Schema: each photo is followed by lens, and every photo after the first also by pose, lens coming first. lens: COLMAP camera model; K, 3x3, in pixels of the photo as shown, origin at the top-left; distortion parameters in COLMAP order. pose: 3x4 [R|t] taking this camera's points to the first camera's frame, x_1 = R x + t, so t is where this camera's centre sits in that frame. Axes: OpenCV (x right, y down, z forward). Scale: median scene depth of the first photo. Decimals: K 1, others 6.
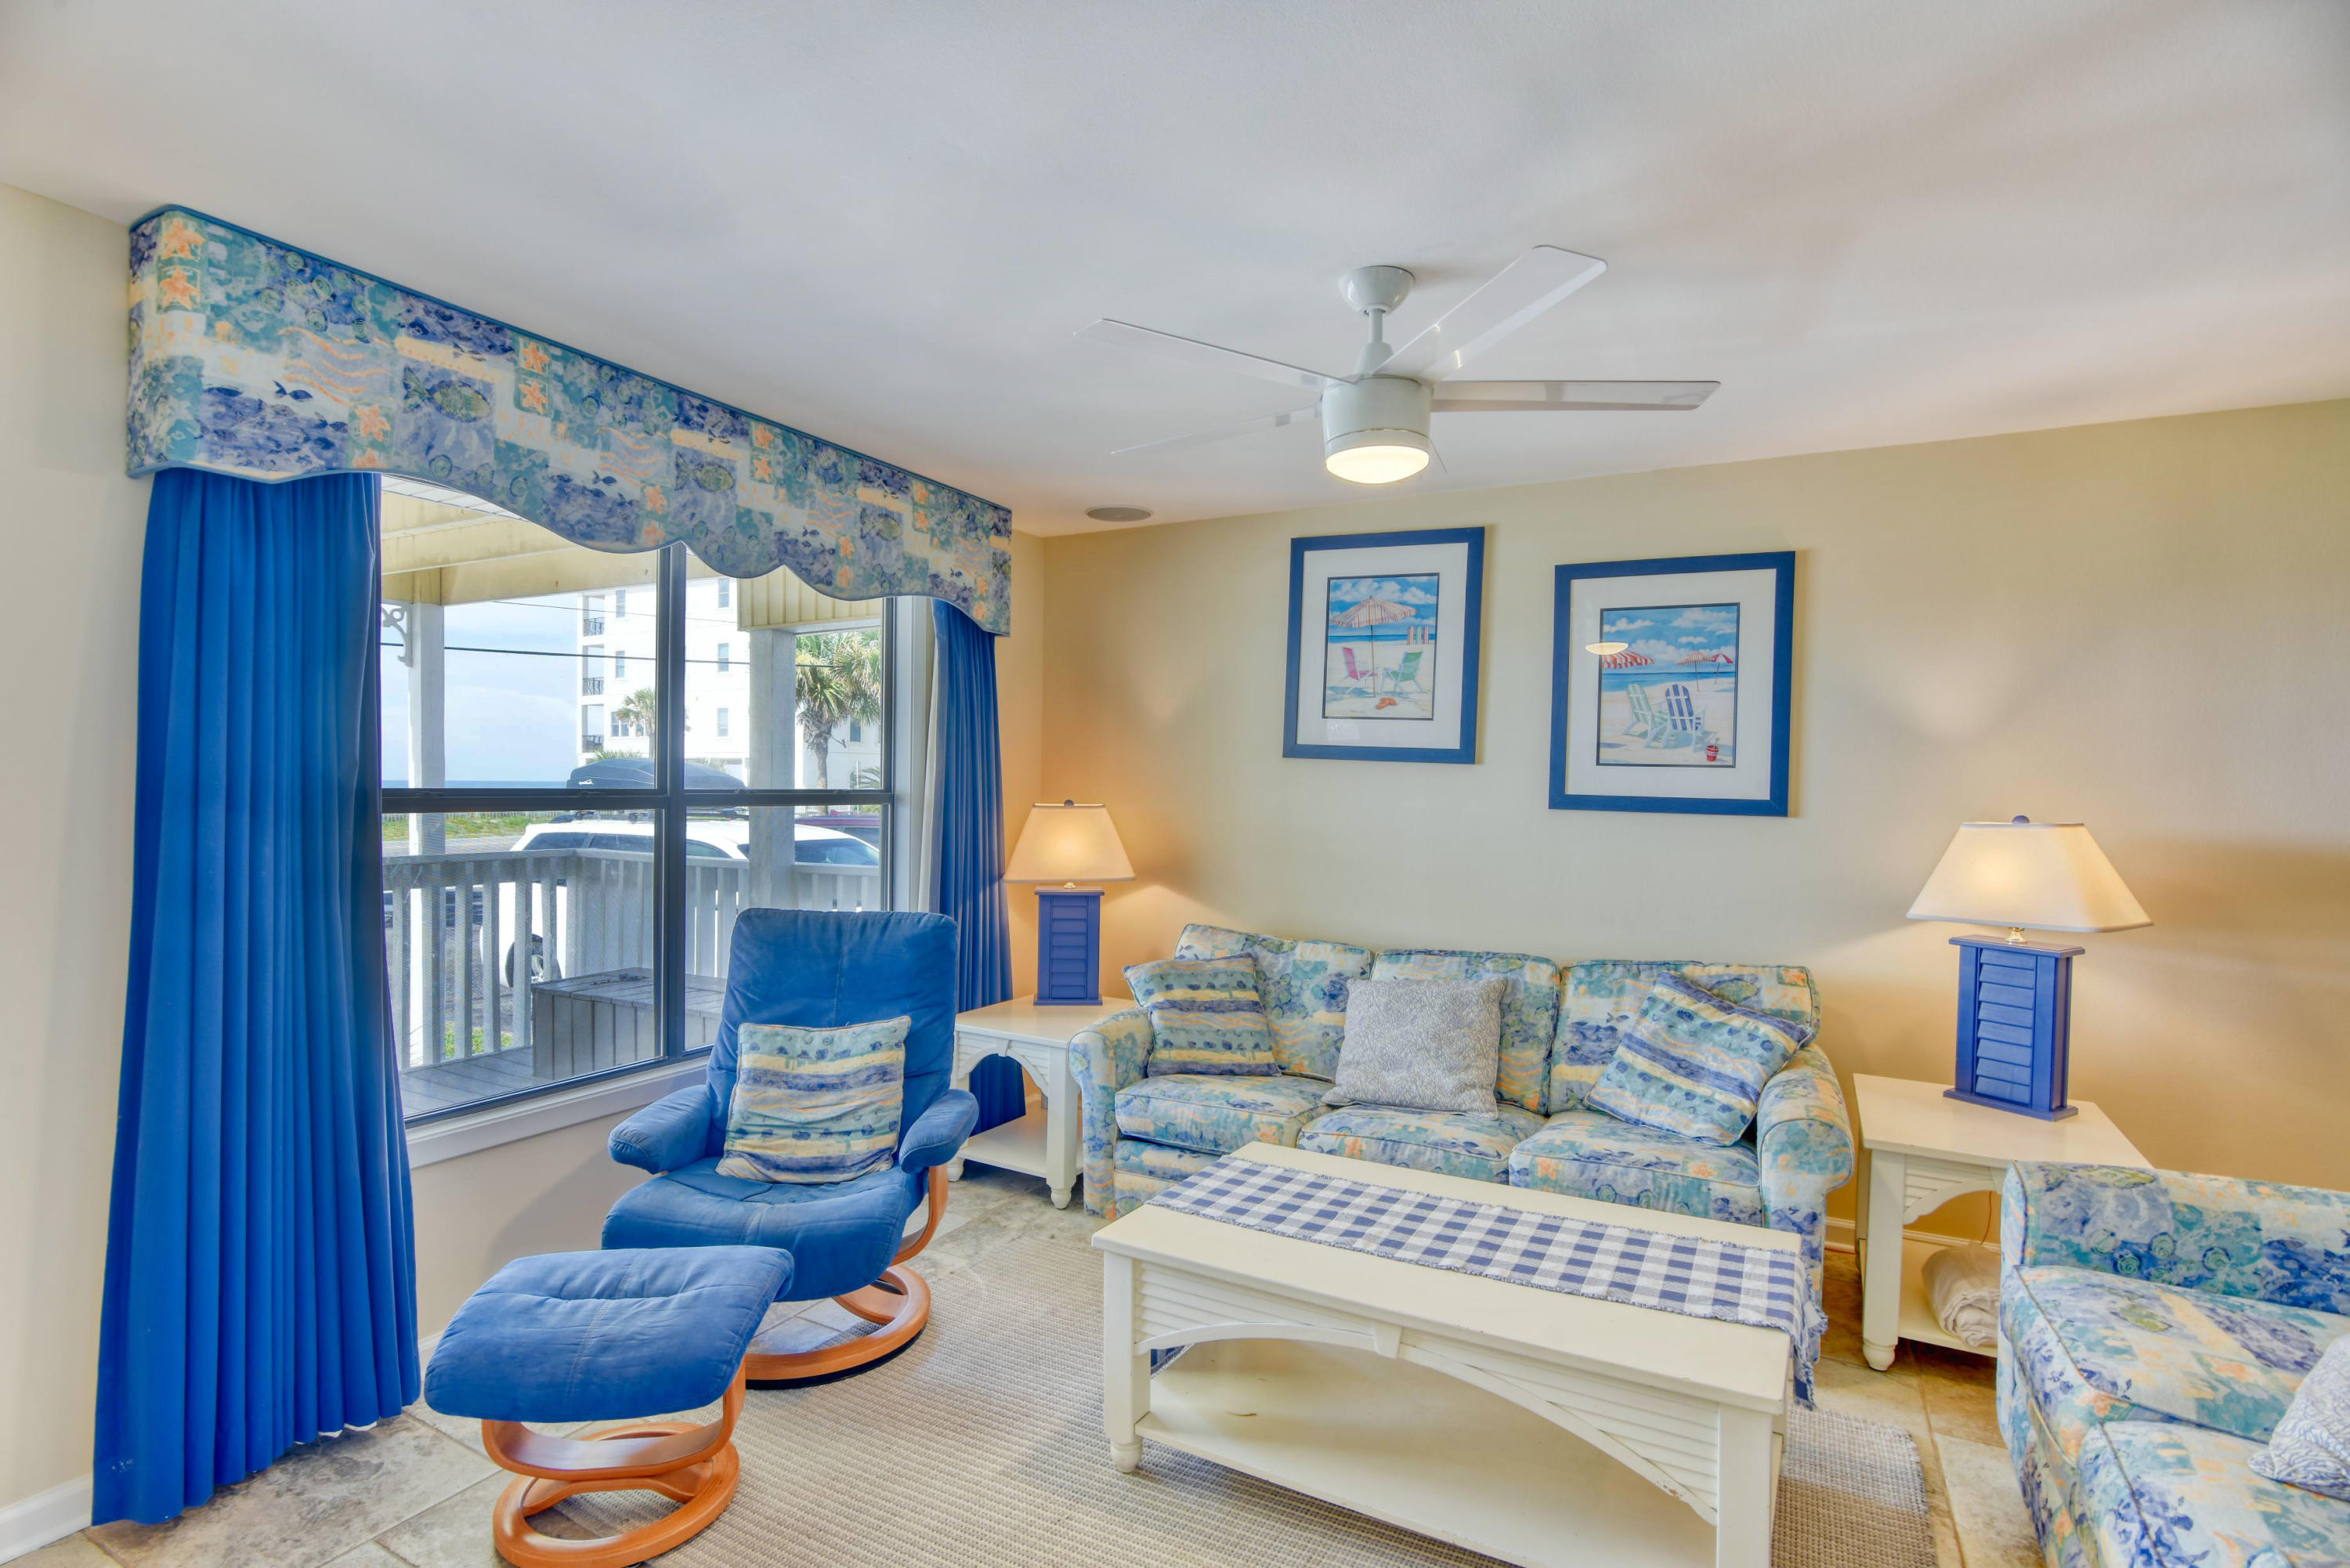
lens RADIAL K [[1151.4, 0, 1175.9], [0, 1151.4, 789.8], [0, 0, 1]] dist [-0.016470, -0.000970]
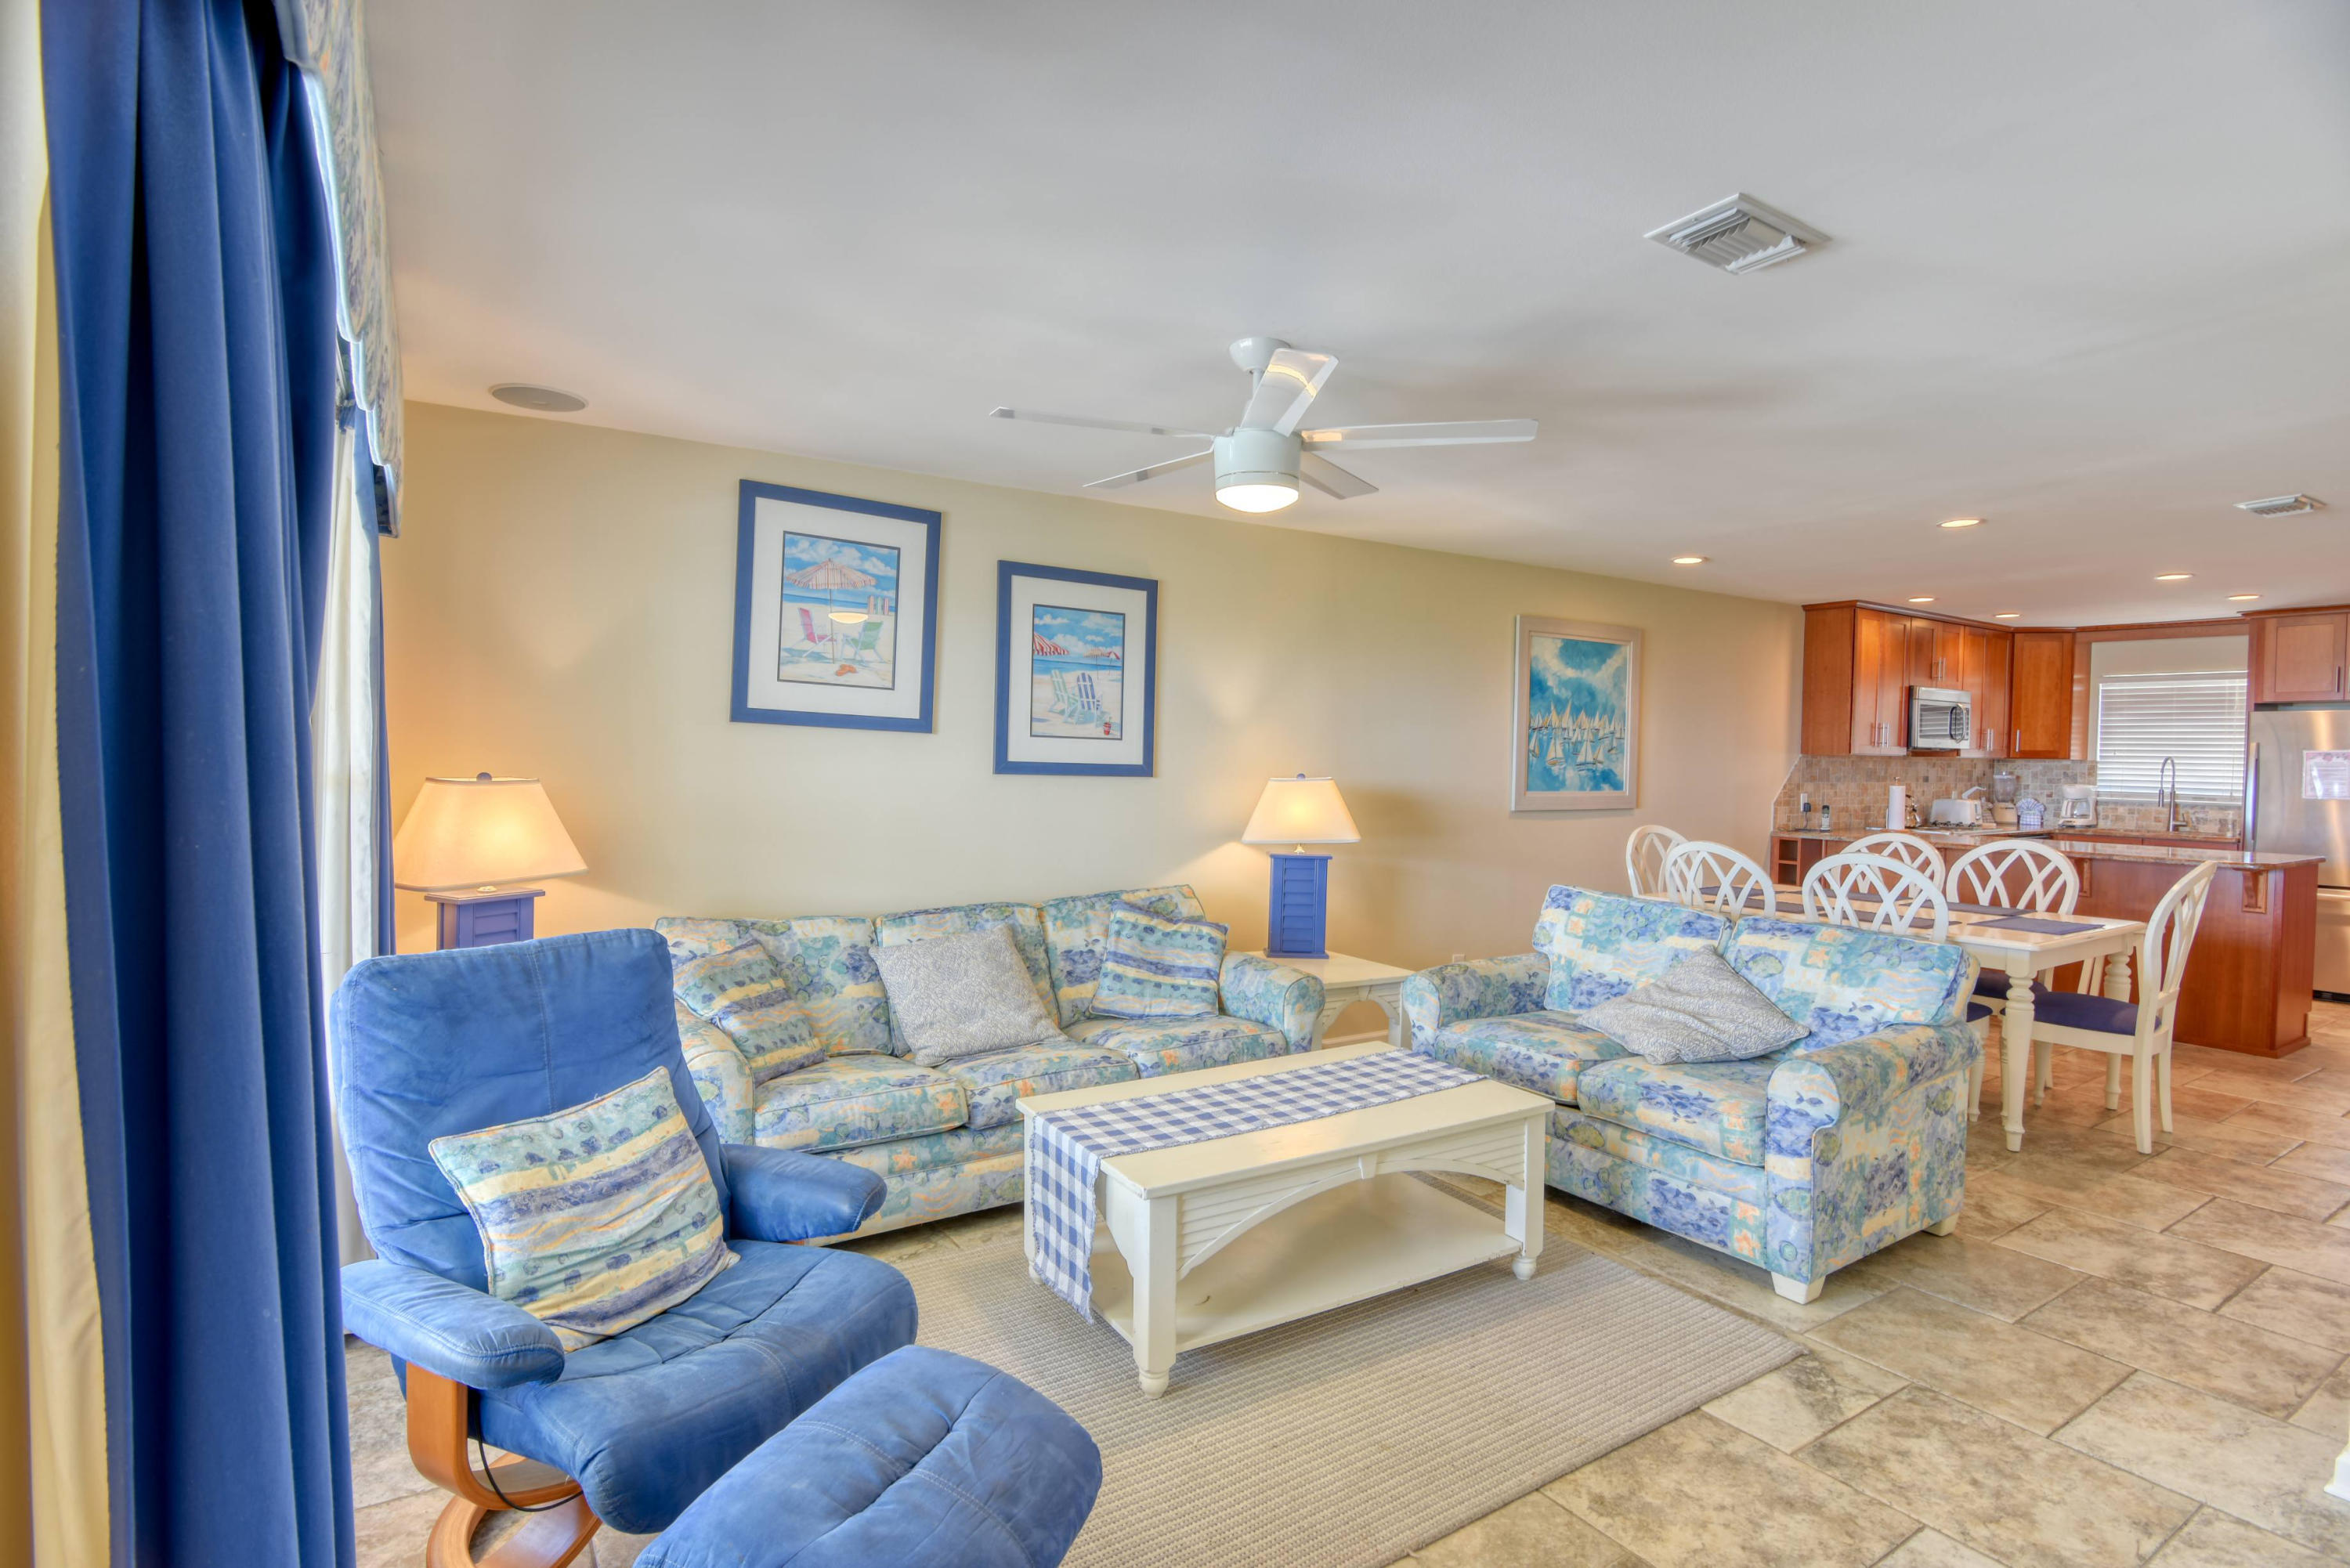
lens RADIAL K [[1151.4, 0, 1175.9], [0, 1151.4, 789.8], [0, 0, 1]] dist [-0.016470, -0.000970]
pose [[0.486984, -0.028322, 0.872951, -0.677743], [-0.001928, 0.999437, 0.033501, -0.007471], [-0.873409, -0.017998, 0.486655, 0.332894]]
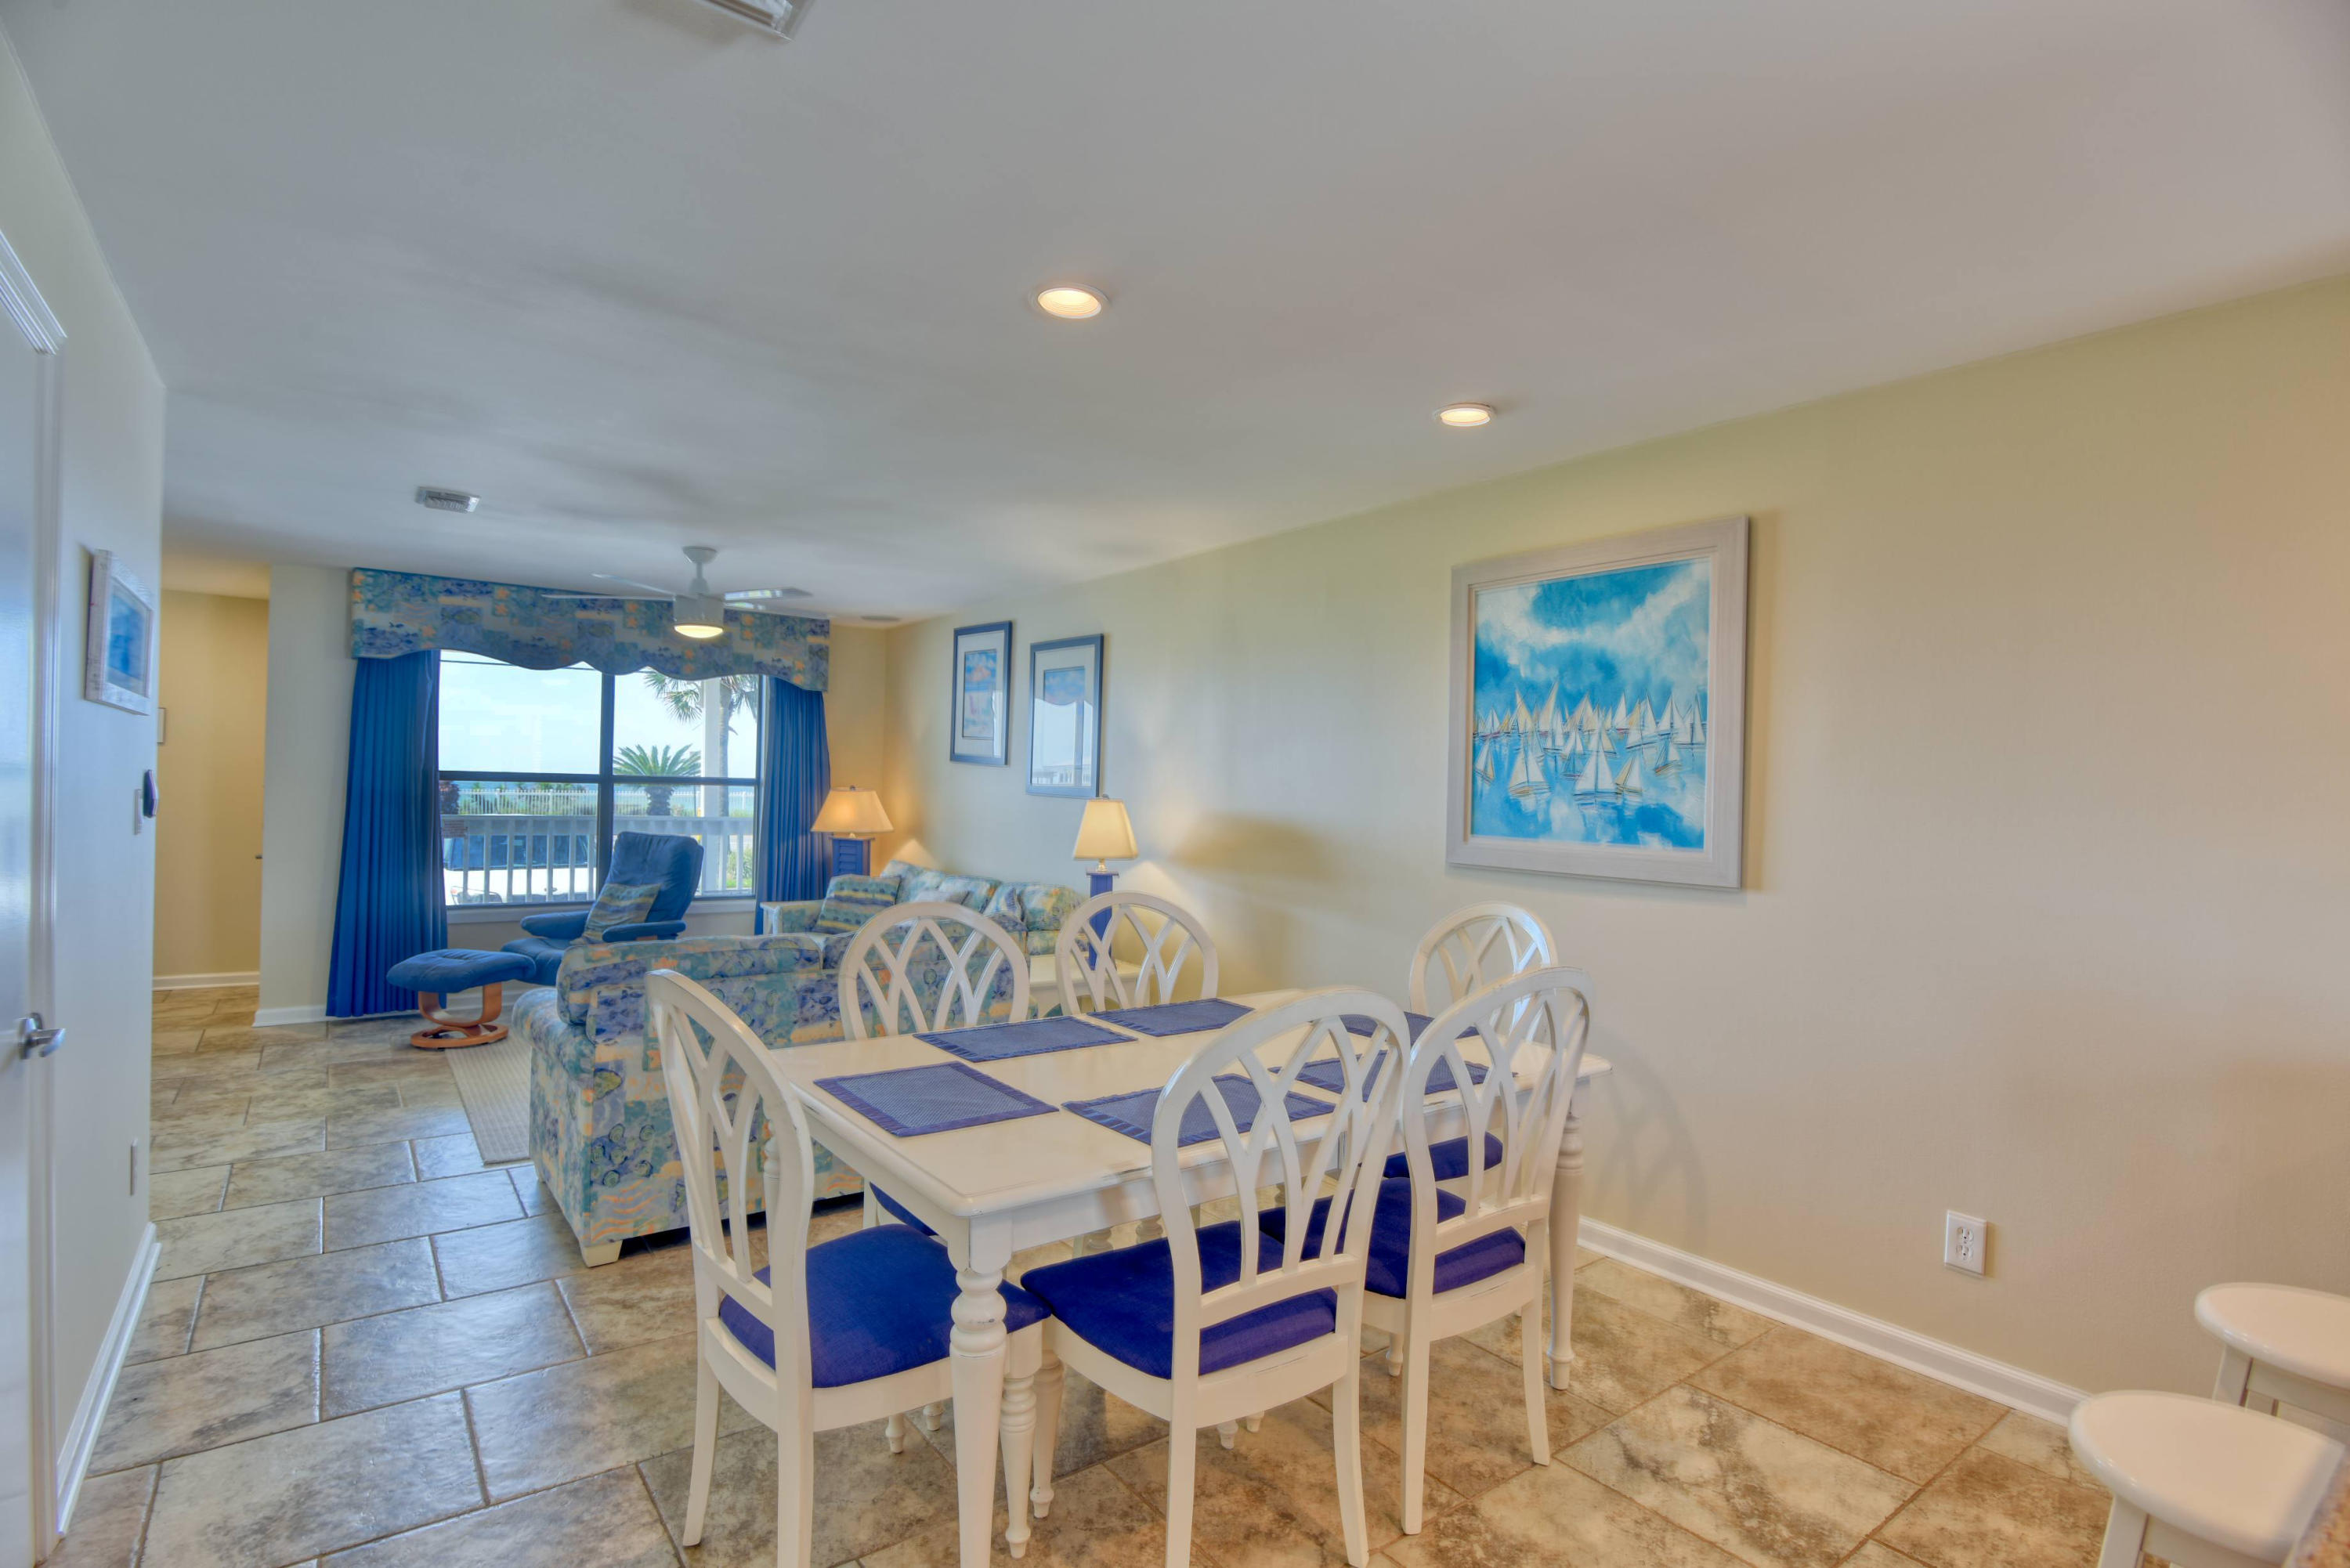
lens RADIAL K [[1161.9, 0, 1175.0], [0, 1161.9, 784.0], [0, 0, 1]] dist [-0.017462, -0.000576]
pose [[0.899871, 0.011573, -0.436002, 1.433914], [-0.018475, 0.999762, -0.011593, 0.022285], [0.435764, 0.018487, 0.899871, -0.458351]]
